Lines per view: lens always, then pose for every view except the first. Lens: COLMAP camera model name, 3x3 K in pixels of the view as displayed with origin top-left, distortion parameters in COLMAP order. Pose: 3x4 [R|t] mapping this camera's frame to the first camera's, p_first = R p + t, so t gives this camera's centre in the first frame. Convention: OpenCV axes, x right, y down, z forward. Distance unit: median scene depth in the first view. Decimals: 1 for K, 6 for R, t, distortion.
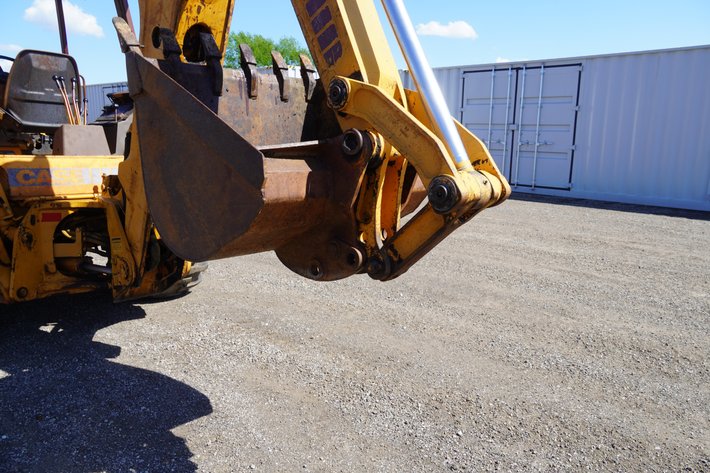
lens RADIAL K [[528.1, 0, 357.2], [0, 528.1, 237.5], [0, 0, 1]] dist [-0.058410, 0.061636]
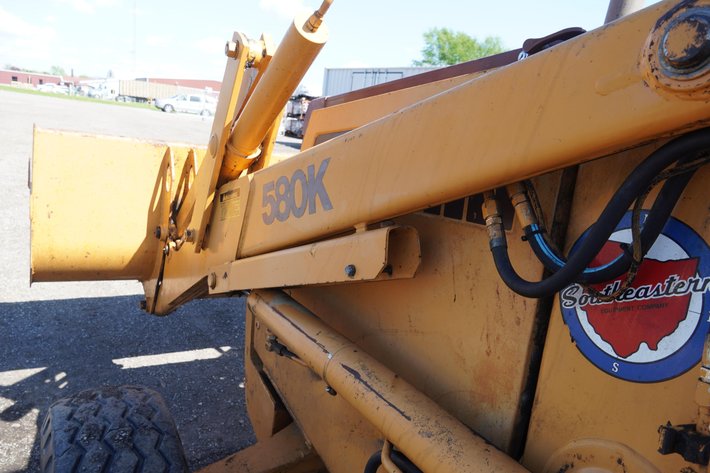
lens RADIAL K [[528.1, 0, 357.2], [0, 528.1, 237.5], [0, 0, 1]] dist [-0.058410, 0.061636]
pose [[0.944042, 0.162430, -0.287056, -1.050784], [-0.161348, 0.986512, 0.027590, -0.250522], [0.287666, 0.020270, 0.957516, 1.013778]]
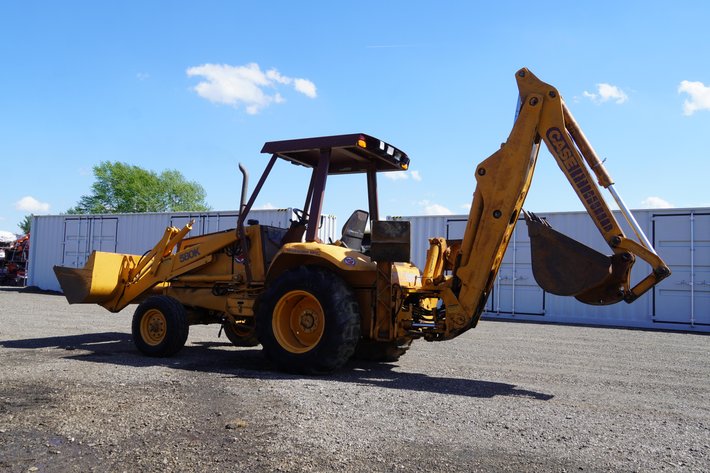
lens RADIAL K [[600.5, 0, 355.0], [0, 600.5, 236.5], [0, 0, 1]] dist [-0.008894, -0.010407]
pose [[0.978214, 0.030027, 0.205414, -1.051245], [0.024397, 0.966000, -0.257389, 0.267770], [-0.206159, 0.256793, 0.944222, -0.945756]]
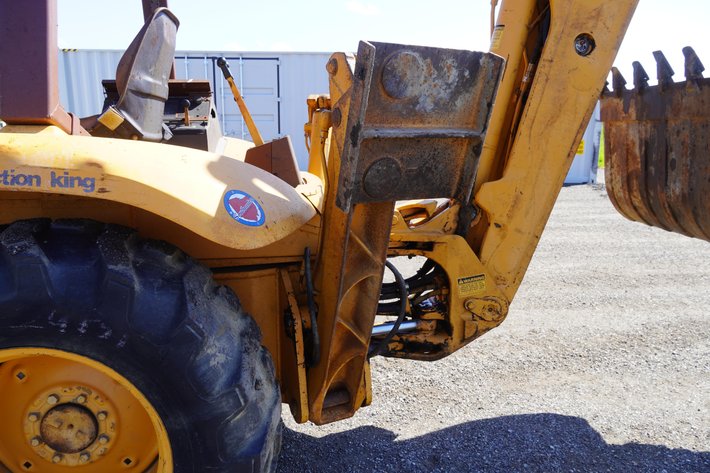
lens RADIAL K [[528.1, 0, 357.2], [0, 528.1, 237.5], [0, 0, 1]] dist [-0.058410, 0.061636]
pose [[0.675289, -0.169088, 0.717909, -0.926018], [0.149011, 0.984572, 0.091730, -0.127990], [-0.722343, 0.045032, 0.690067, 0.447182]]
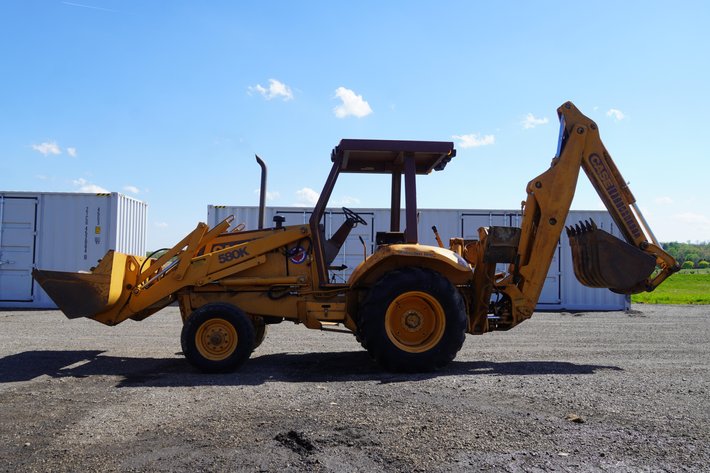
lens RADIAL K [[600.5, 0, 355.0], [0, 600.5, 236.5], [0, 0, 1]] dist [-0.008894, -0.010407]
pose [[0.725750, 0.032313, 0.687199, -2.276143], [0.134422, 0.972982, -0.187715, 0.109069], [-0.674698, 0.228609, 0.701798, -0.362548]]
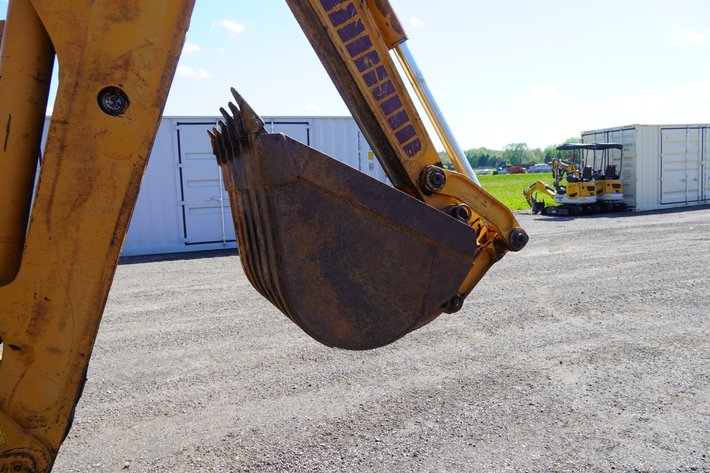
lens RADIAL K [[528.1, 0, 357.2], [0, 528.1, 237.5], [0, 0, 1]] dist [-0.058410, 0.061636]
pose [[0.433008, -0.130400, 0.891908, -0.604626], [0.219949, 0.974856, 0.035745, -0.101803], [-0.874143, 0.180696, 0.450802, 0.278610]]
